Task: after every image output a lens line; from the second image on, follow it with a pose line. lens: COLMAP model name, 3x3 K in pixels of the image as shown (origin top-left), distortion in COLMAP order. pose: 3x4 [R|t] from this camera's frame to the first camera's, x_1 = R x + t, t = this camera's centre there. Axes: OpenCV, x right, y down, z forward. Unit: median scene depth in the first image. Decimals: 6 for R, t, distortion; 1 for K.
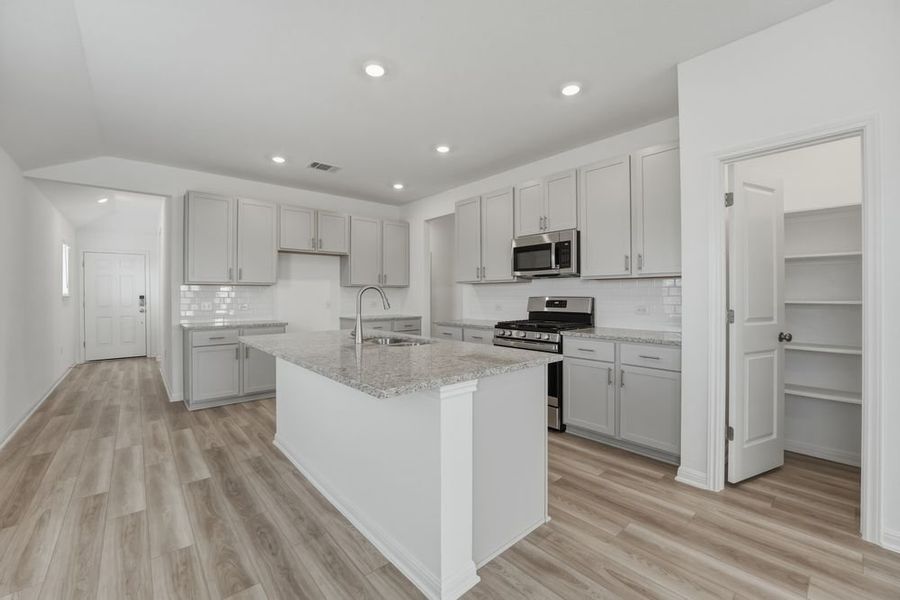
lens RADIAL K [[363.2, 0, 448.7], [0, 363.2, 295.2], [0, 0, 1]] dist [-0.012307, 0.000121]
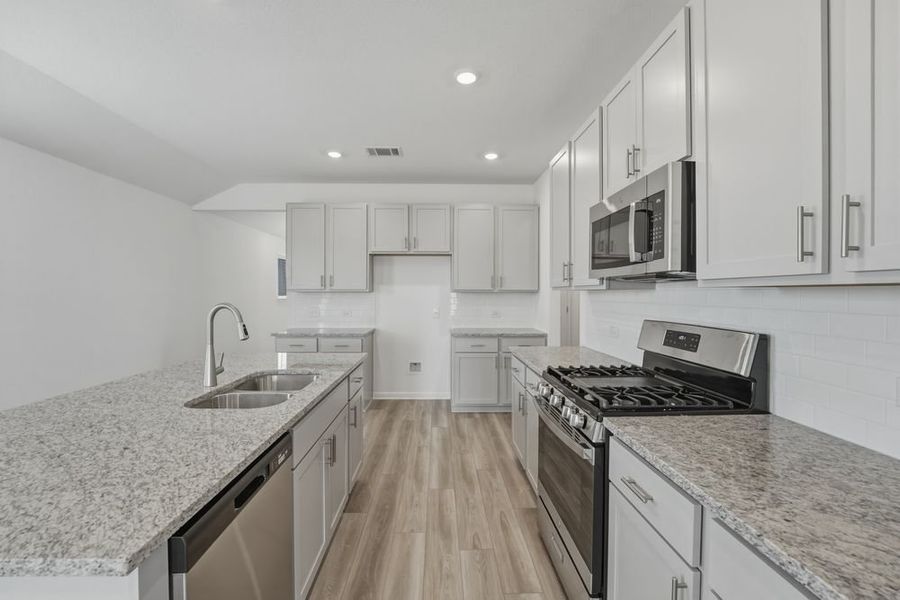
lens RADIAL K [[381.3, 0, 448.7], [0, 381.3, 292.1], [0, 0, 1]] dist [-0.002280, -0.000142]
pose [[0.771979, 0.003075, -0.635640, 0.358848], [-0.005331, 0.999984, -0.001637, -0.031132], [0.635625, 0.004653, 0.771984, 0.446020]]
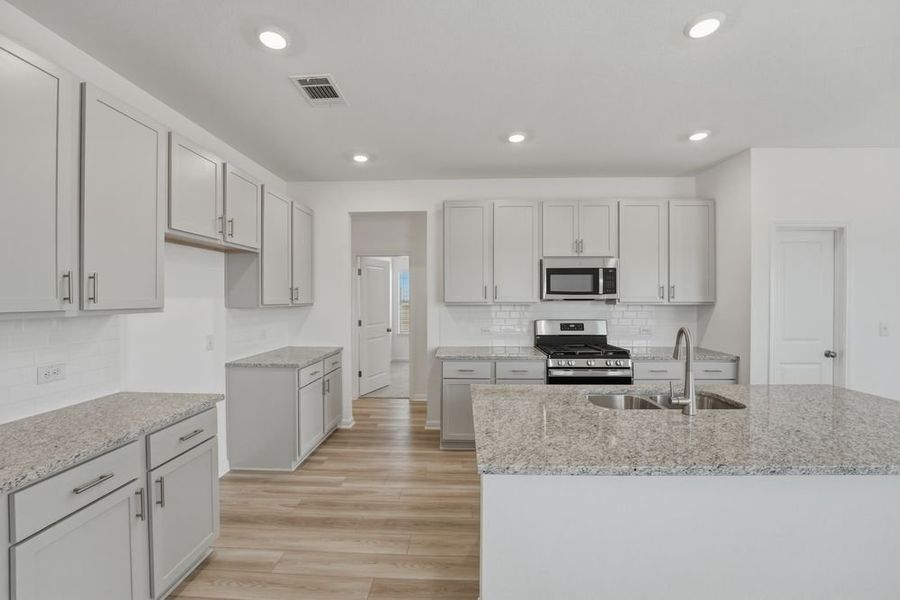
lens RADIAL K [[363.2, 0, 448.7], [0, 363.2, 295.2], [0, 0, 1]] dist [-0.012307, 0.000121]
pose [[0.691417, 0.009072, 0.722399, -0.641657], [-0.000657, 0.999929, -0.011928, -0.049823], [-0.722455, 0.007773, 0.691374, 0.530556]]
